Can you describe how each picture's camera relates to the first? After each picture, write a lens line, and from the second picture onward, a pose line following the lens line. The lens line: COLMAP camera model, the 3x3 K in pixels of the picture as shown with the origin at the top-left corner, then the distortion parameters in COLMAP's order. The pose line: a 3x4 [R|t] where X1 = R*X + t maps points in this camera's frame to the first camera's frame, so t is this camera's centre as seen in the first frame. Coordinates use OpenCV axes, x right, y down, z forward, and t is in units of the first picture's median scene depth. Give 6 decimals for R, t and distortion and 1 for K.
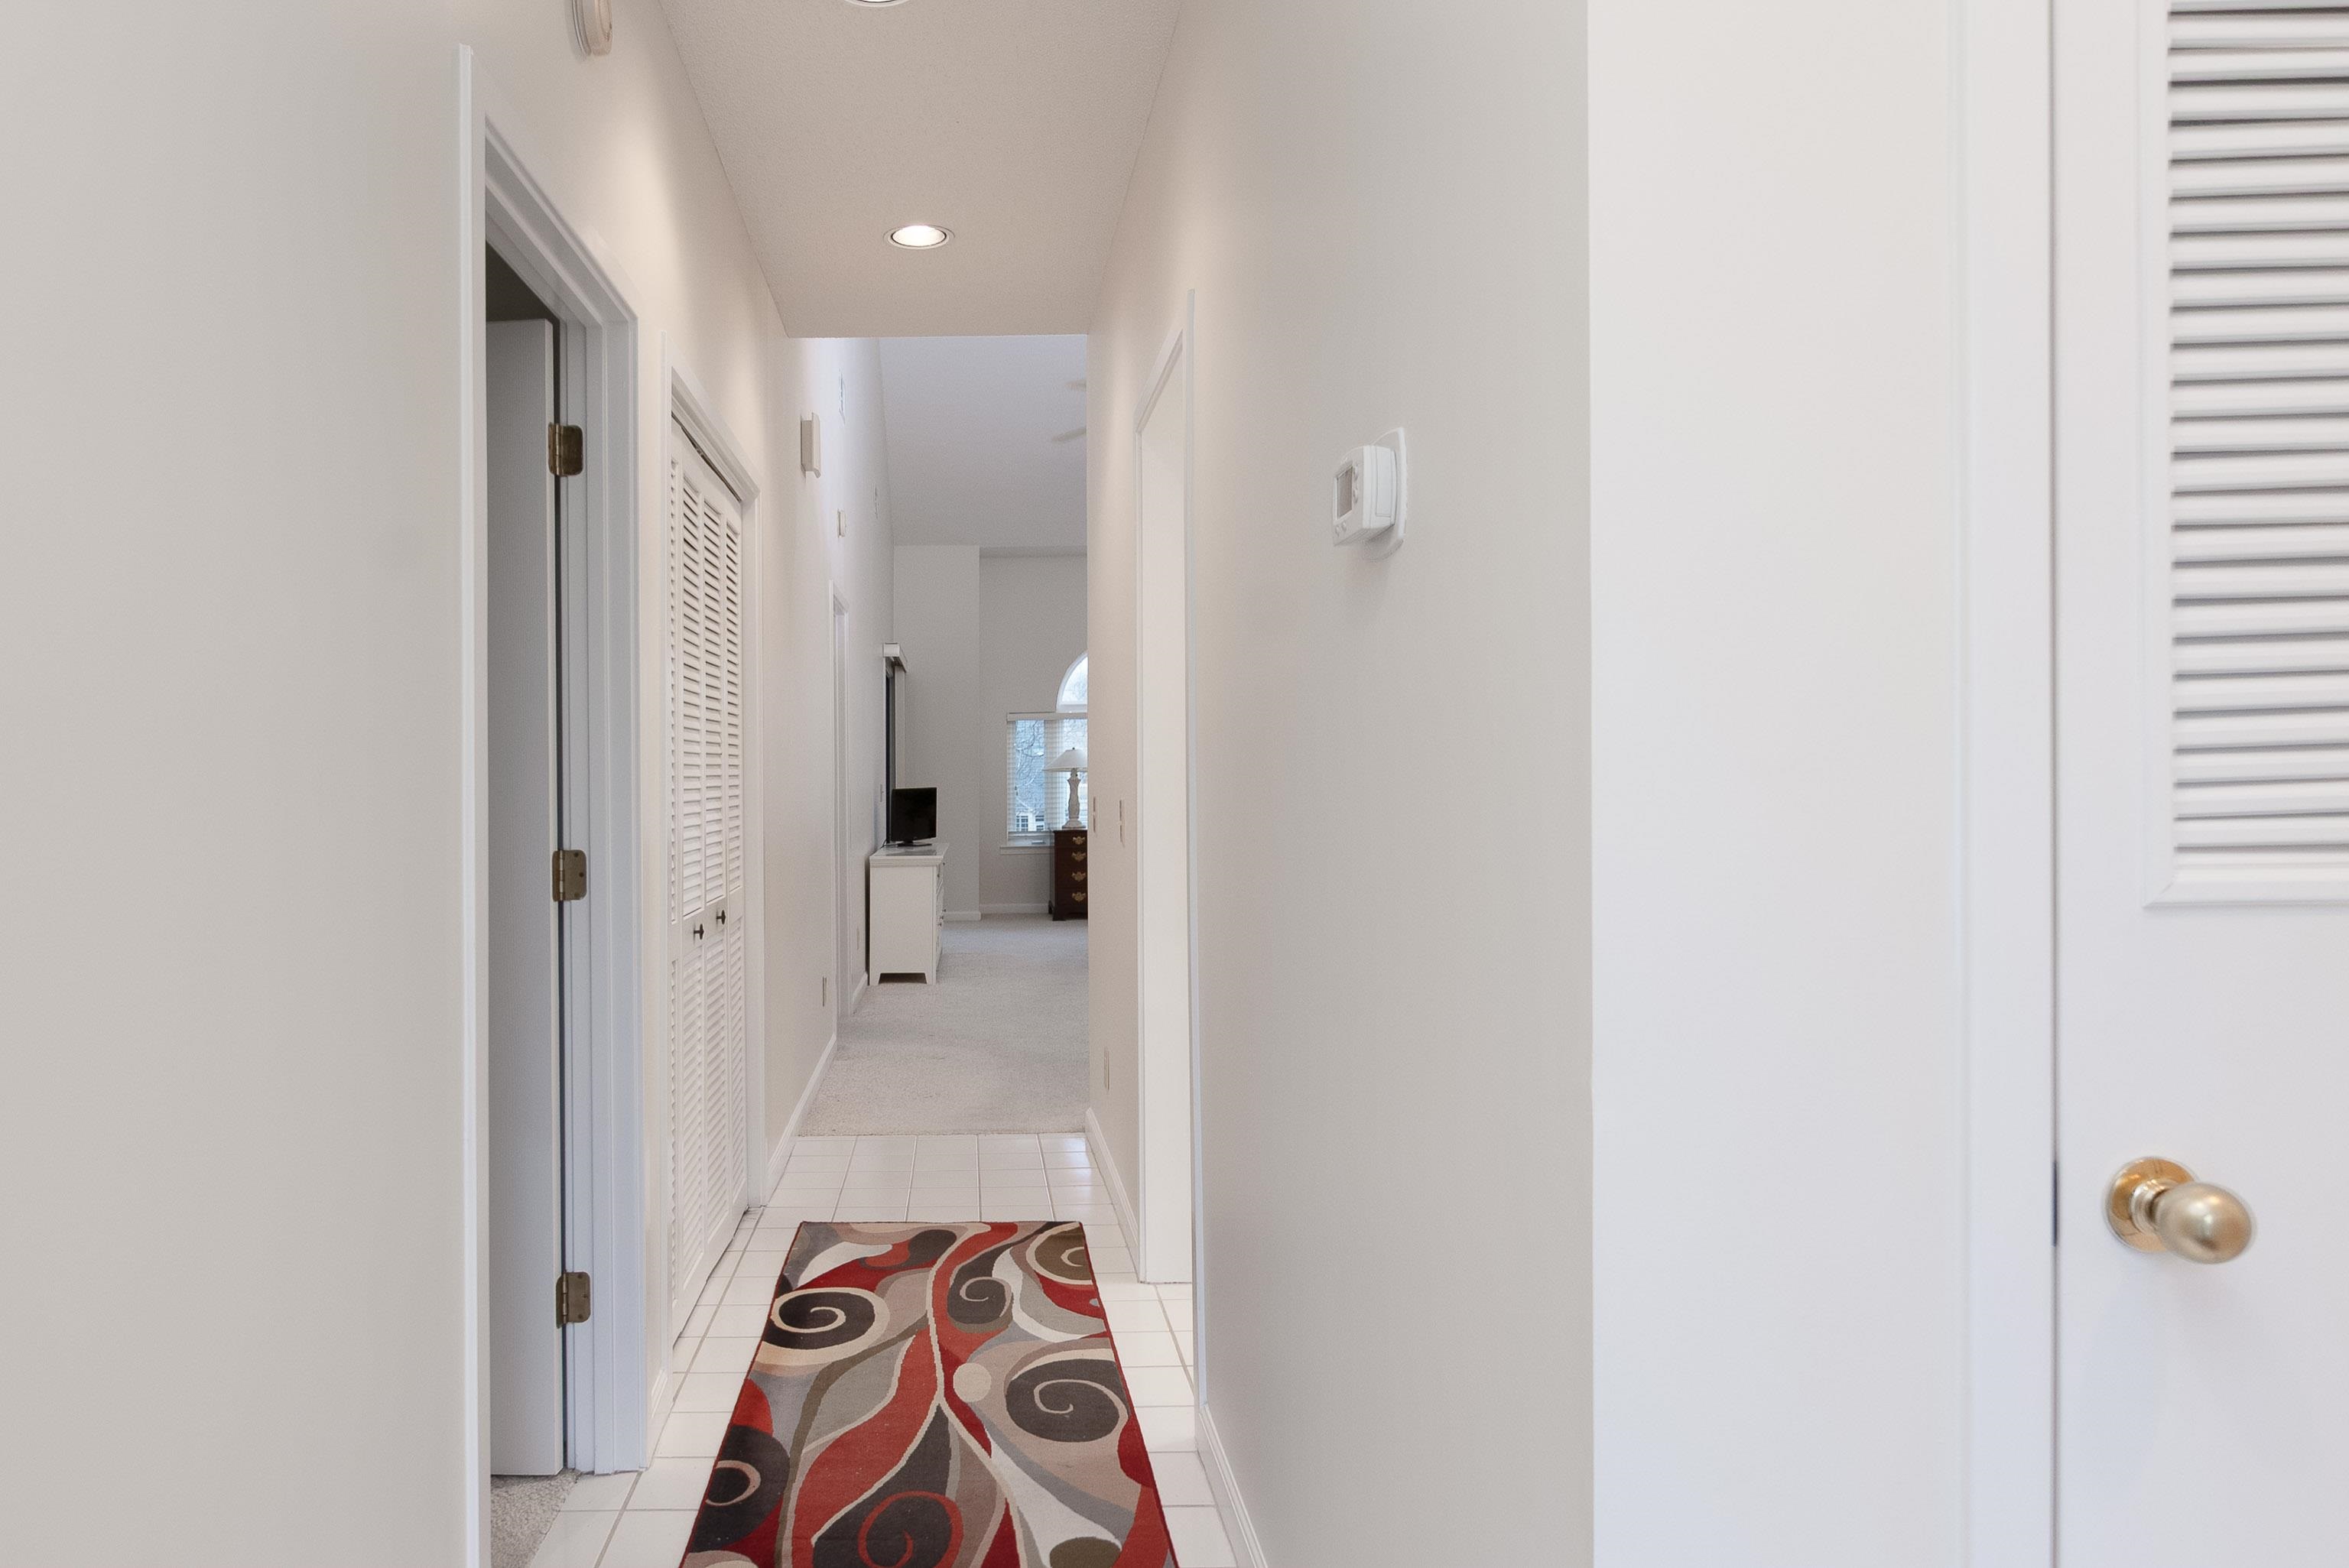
lens RADIAL K [[1552.2, 0, 1175.2], [0, 1552.2, 739.8], [0, 0, 1]] dist [0.012973, -0.037311]
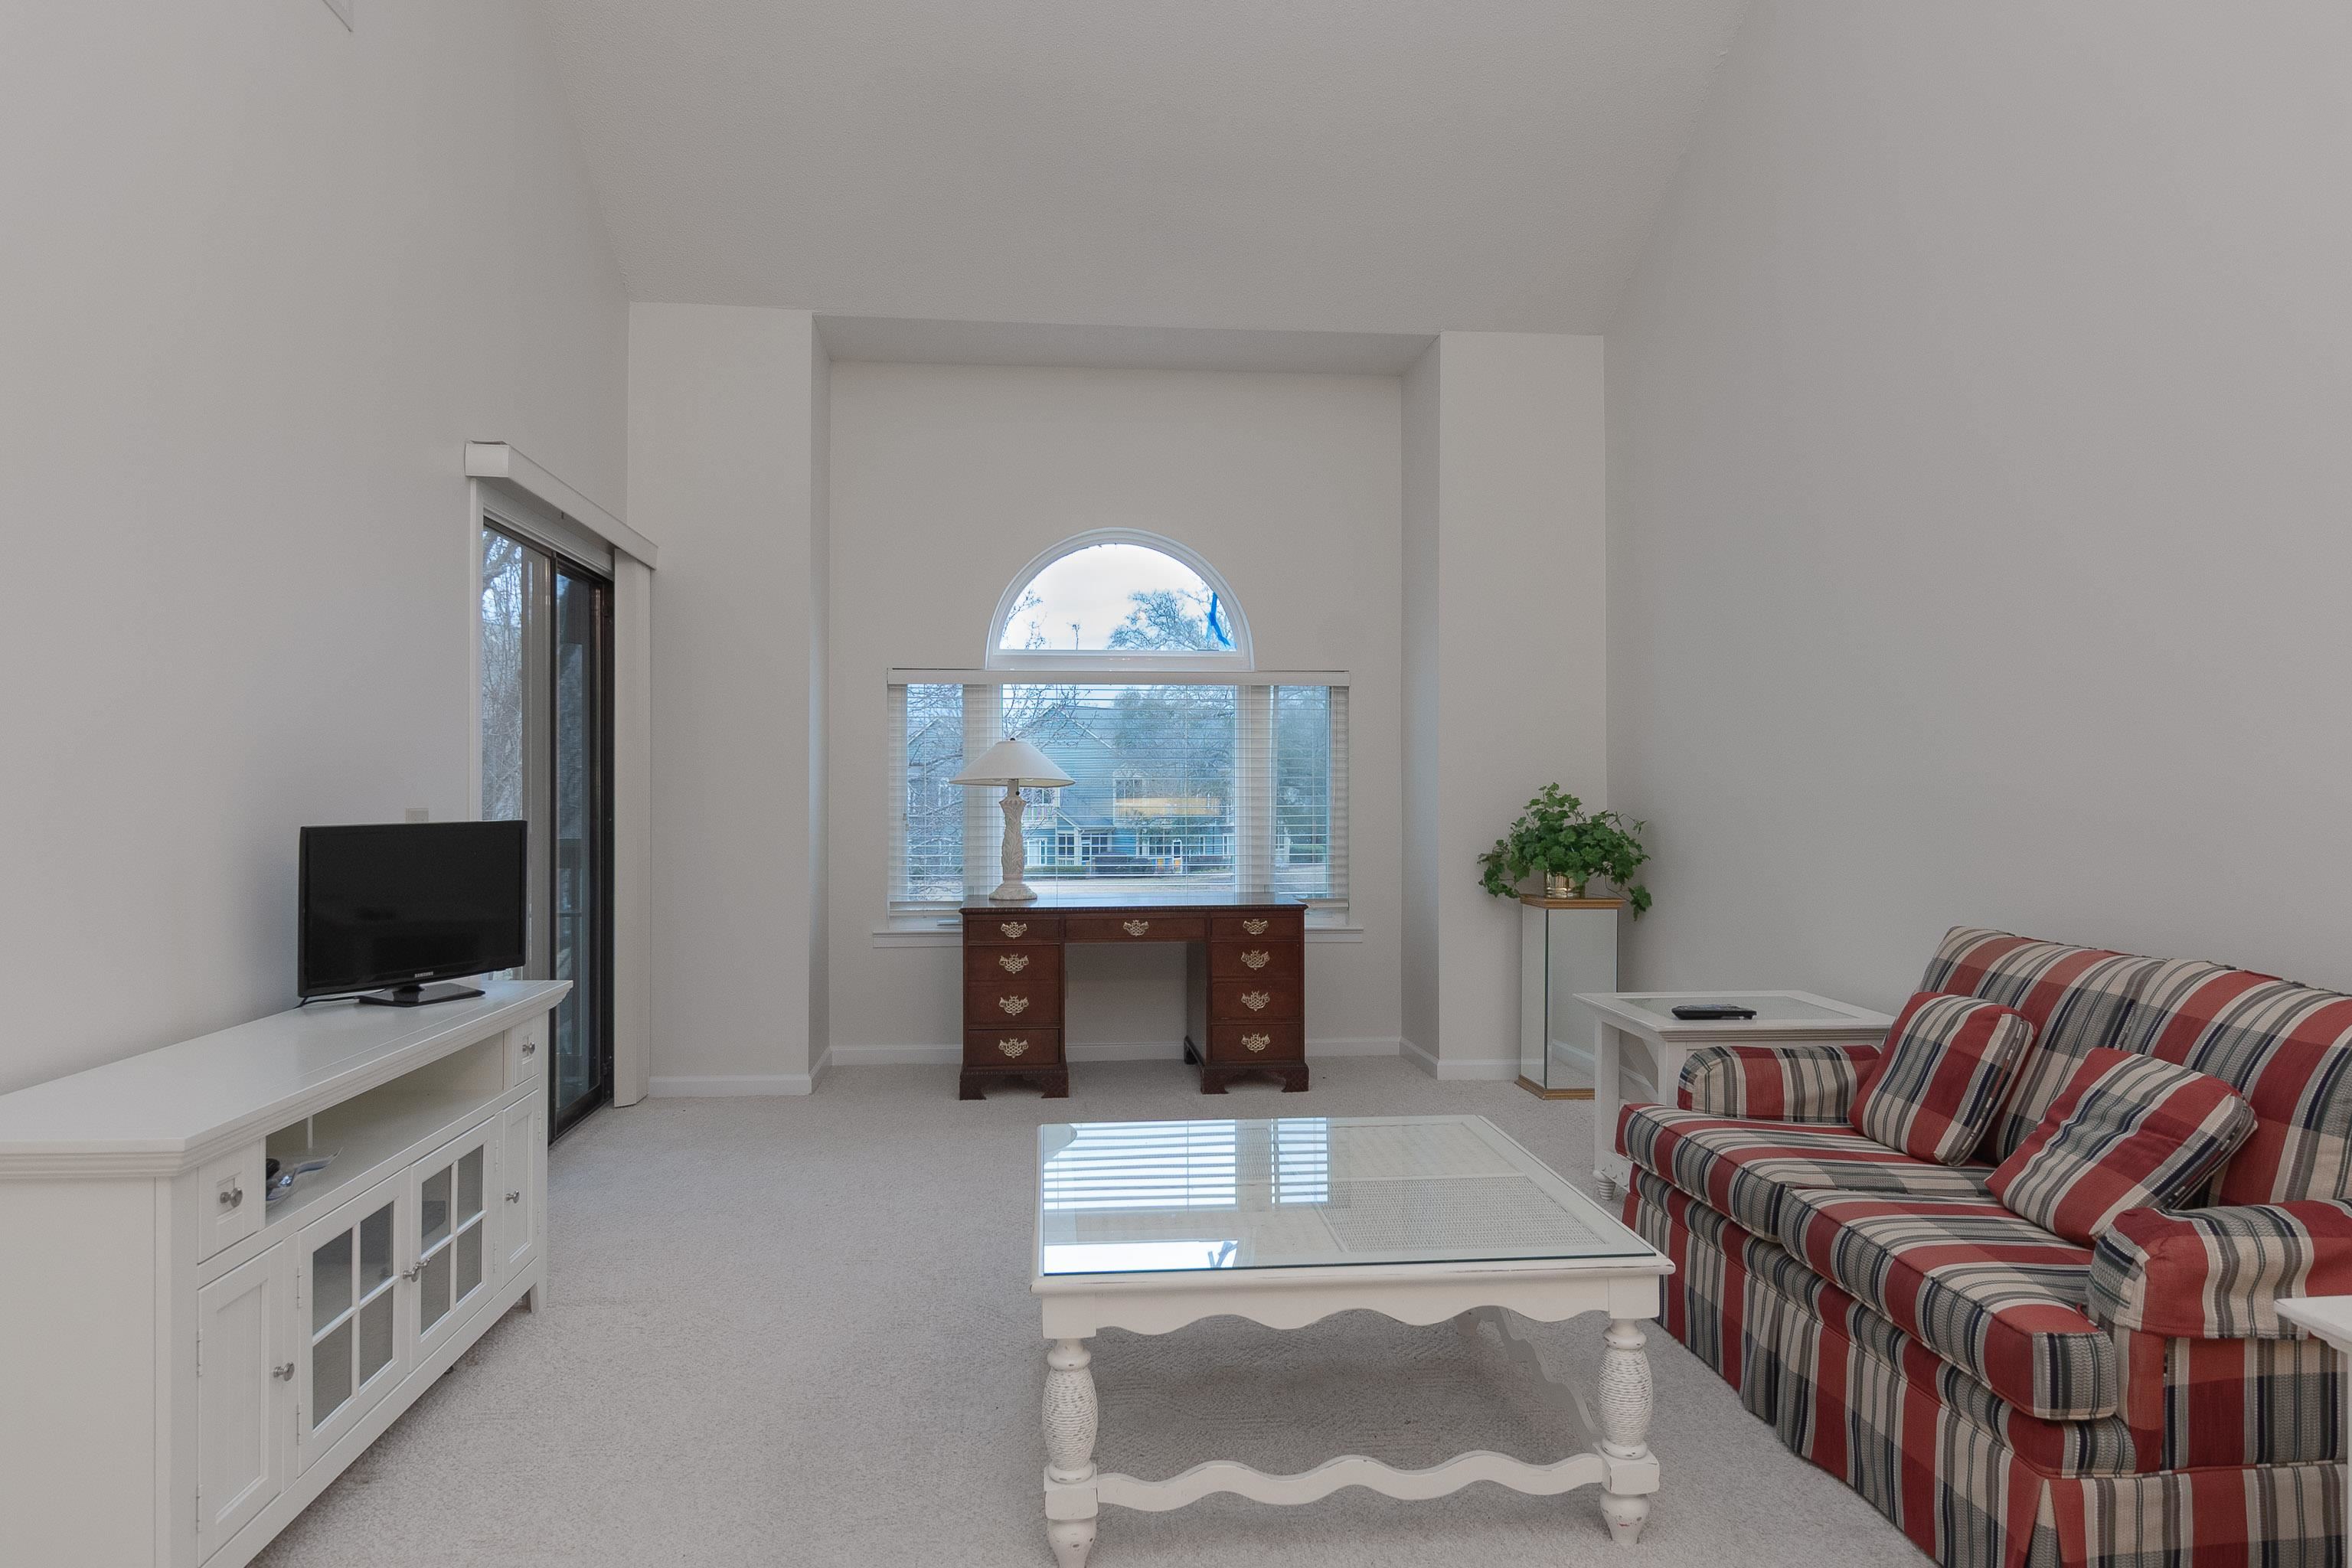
lens RADIAL K [[1471.7, 0, 1169.1], [0, 1471.7, 796.3], [0, 0, 1]] dist [0.005157, -0.011639]
pose [[0.999057, 0.003761, -0.043265, 0.006365], [-0.002821, 0.999759, 0.021774, 0.016318], [0.043337, -0.021632, 0.998826, 0.640564]]
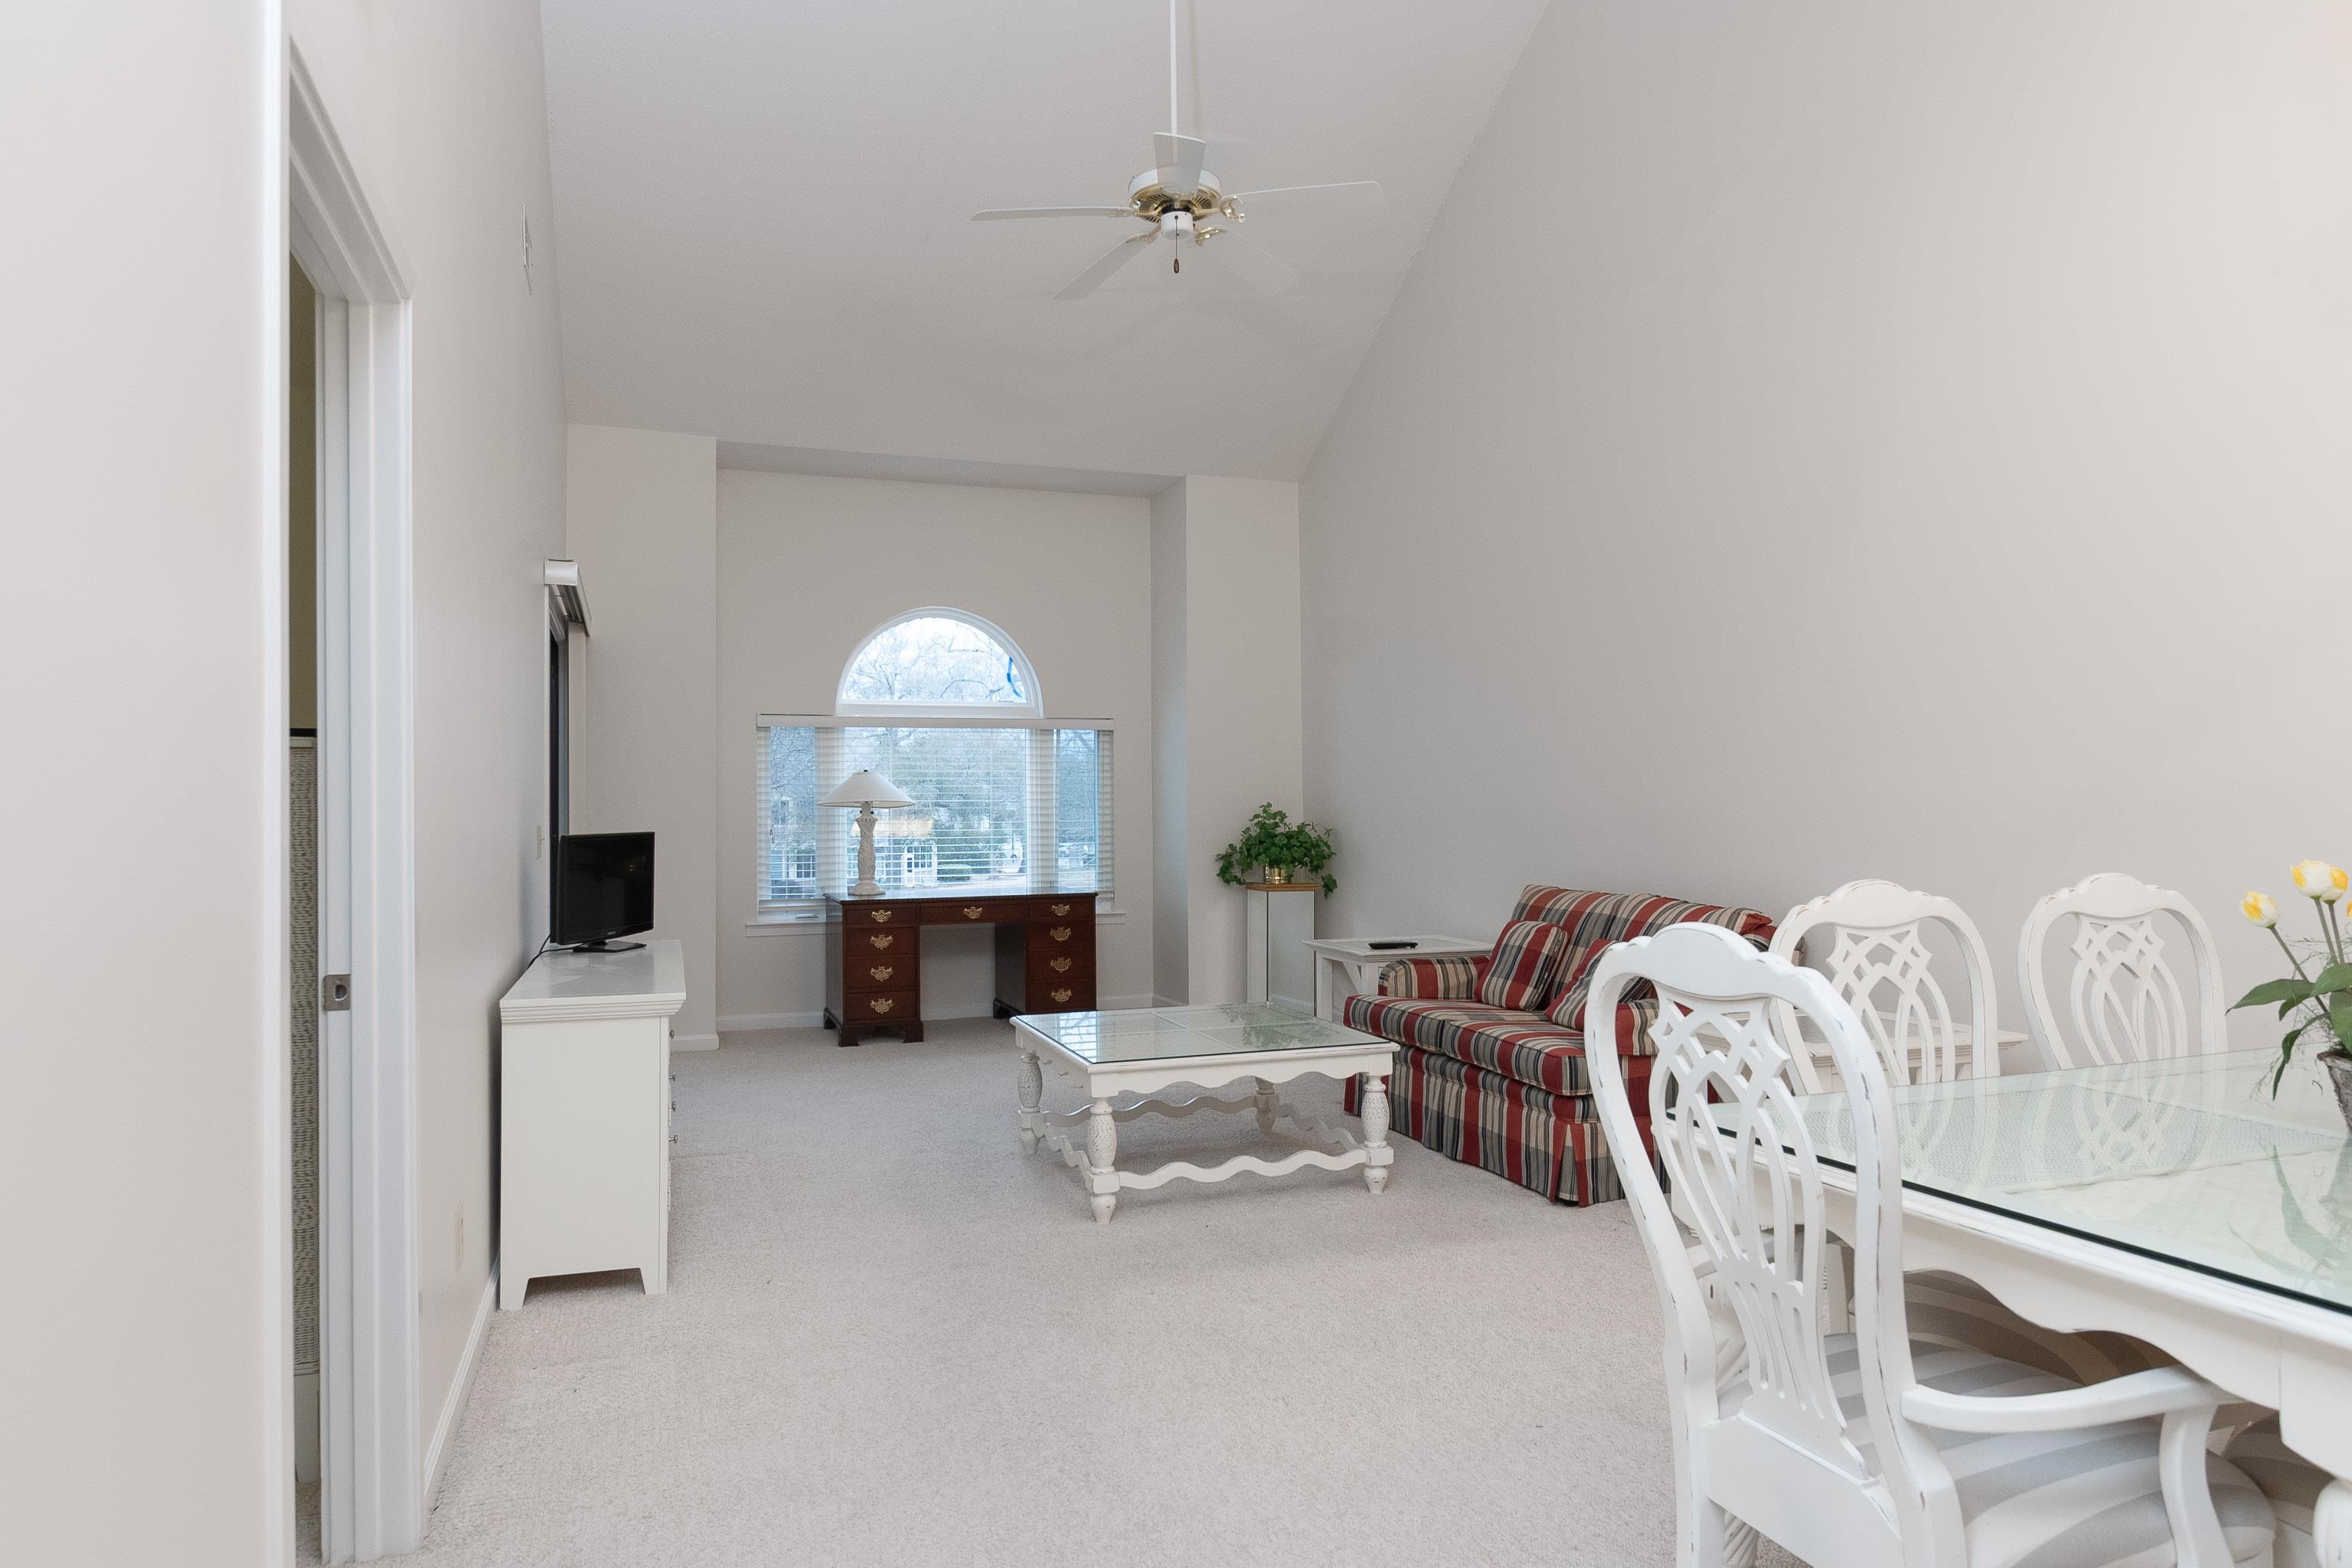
lens RADIAL K [[1471.7, 0, 1169.1], [0, 1471.7, 796.3], [0, 0, 1]] dist [0.005157, -0.011639]
pose [[0.979206, -0.001319, 0.202863, -0.079802], [-0.000232, 0.999971, 0.007620, 0.013937], [-0.202867, -0.007508, 0.979177, 0.456095]]
